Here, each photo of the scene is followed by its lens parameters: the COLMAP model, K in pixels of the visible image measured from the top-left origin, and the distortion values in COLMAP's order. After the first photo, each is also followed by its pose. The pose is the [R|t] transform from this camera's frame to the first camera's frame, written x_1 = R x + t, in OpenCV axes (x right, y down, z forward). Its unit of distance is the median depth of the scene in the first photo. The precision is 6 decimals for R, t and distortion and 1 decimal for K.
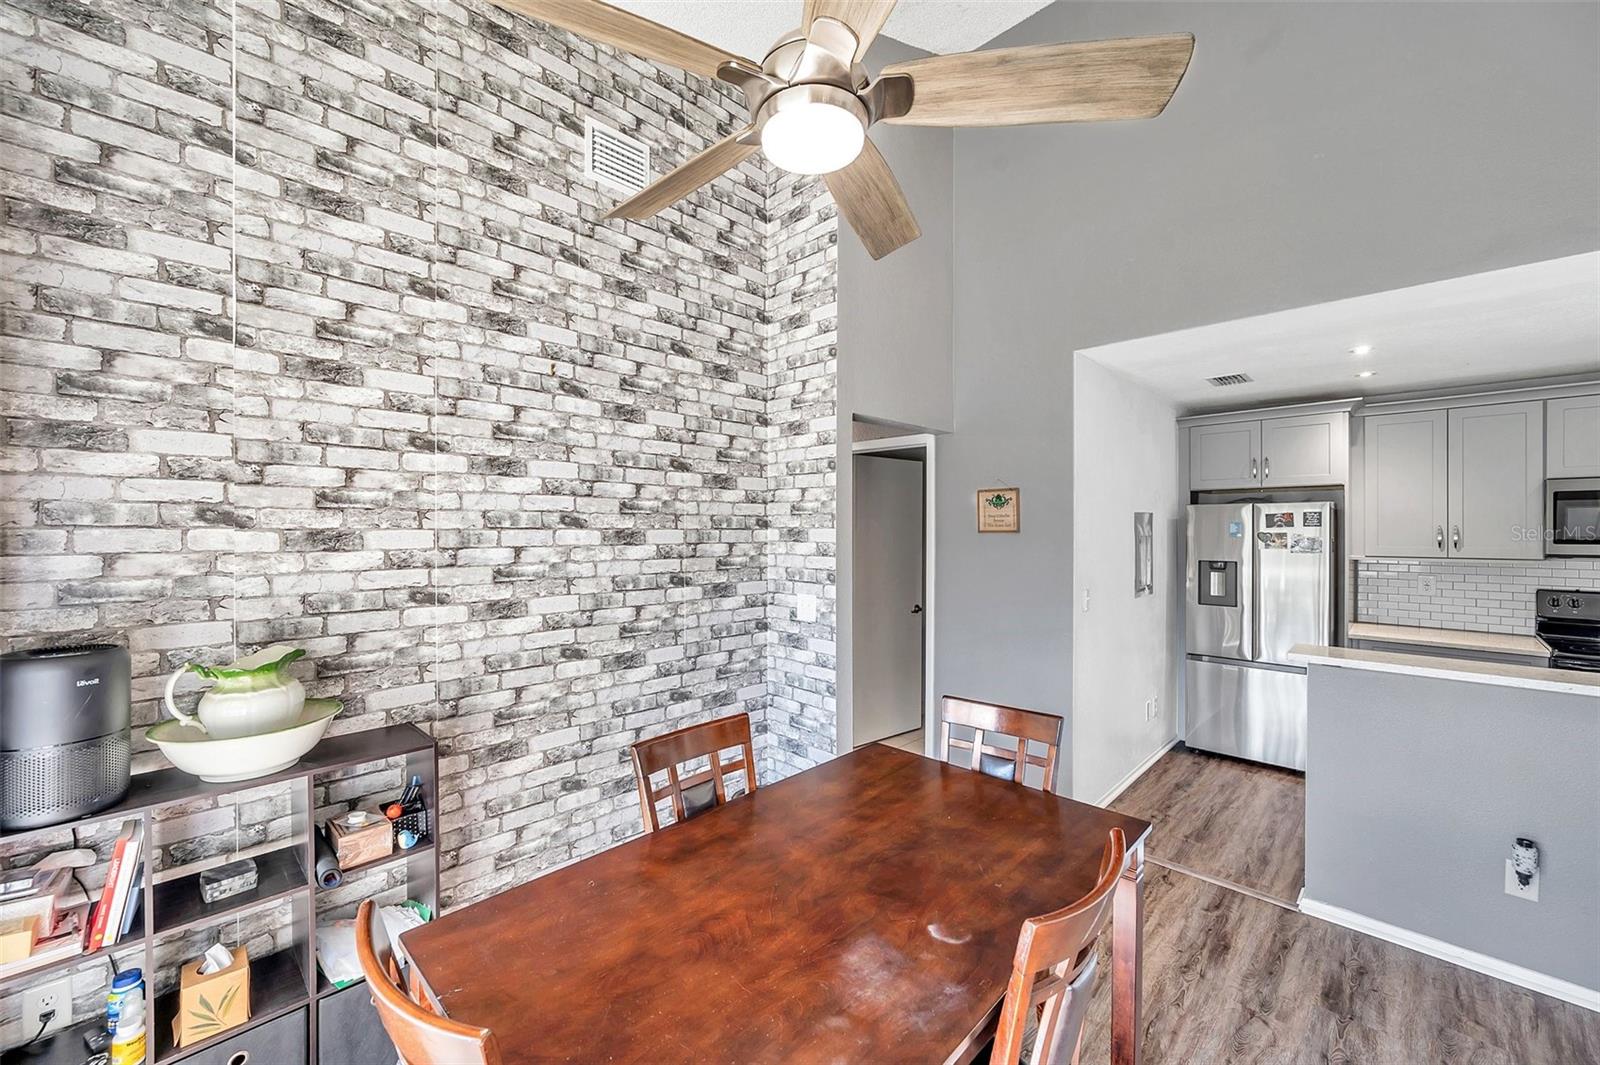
lens RADIAL K [[628.7, 0, 797.8], [0, 628.7, 530.6], [0, 0, 1]] dist [-0.001352, -0.000131]
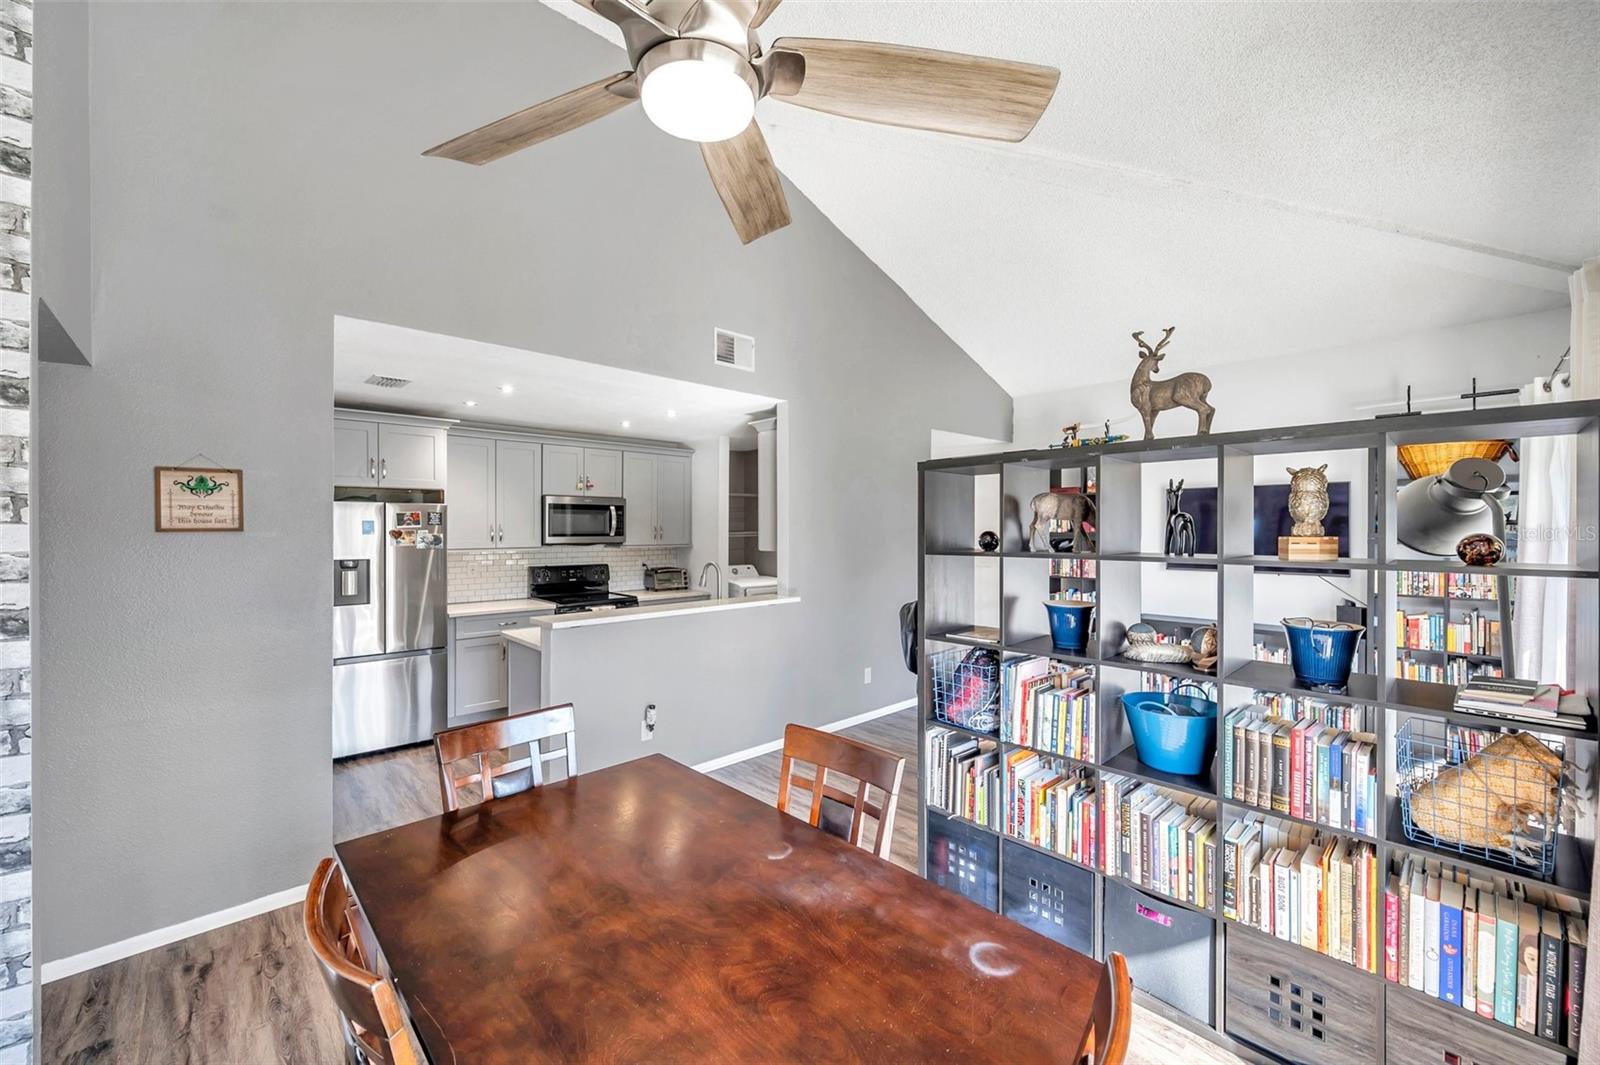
lens RADIAL K [[630.9, 0, 797.9], [0, 630.9, 530.0], [0, 0, 1]] dist [-0.001800, -0.000021]
pose [[0.035366, -0.002899, 0.999370, -0.446699], [0.002855, 0.999992, 0.002800, 0.001982], [-0.999370, 0.002754, 0.035374, 0.410010]]
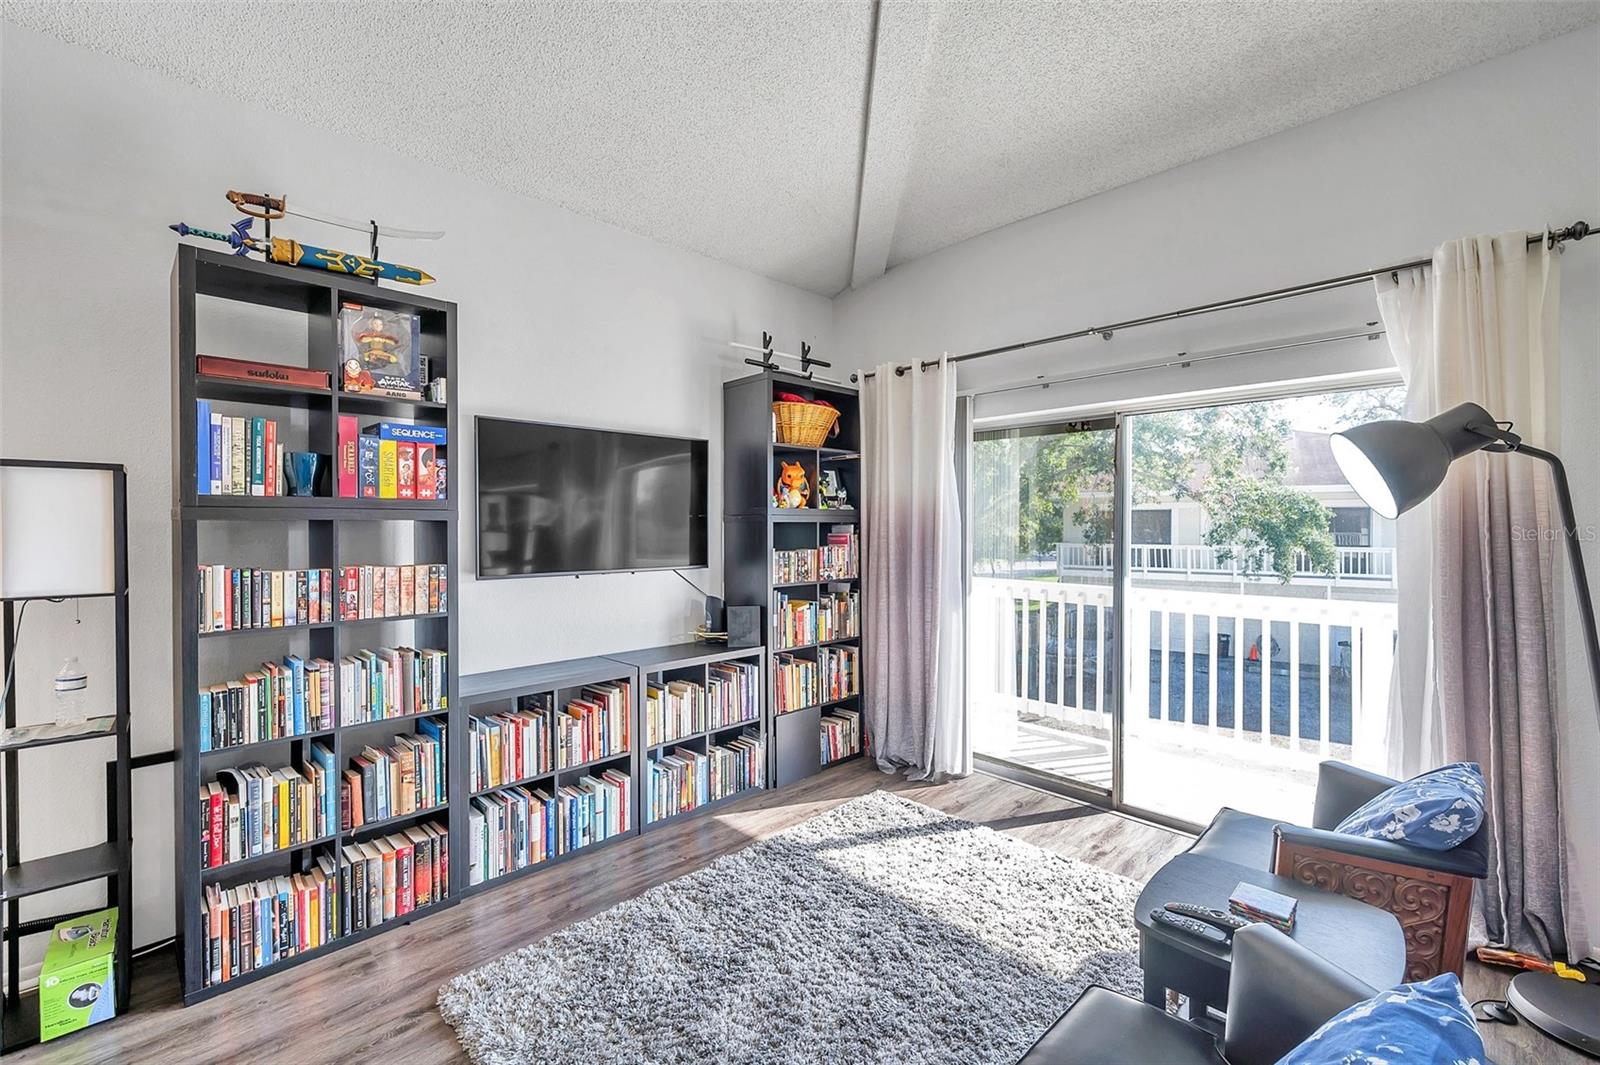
lens RADIAL K [[680.4, 0, 800.4], [0, 680.4, 530.8], [0, 0, 1]] dist [-0.001849, 0.000047]
pose [[-0.999799, -0.001728, 0.019958, 1.116708], [-0.001506, 0.999937, 0.011142, 0.048540], [-0.019976, 0.011109, -0.999739, 0.351769]]
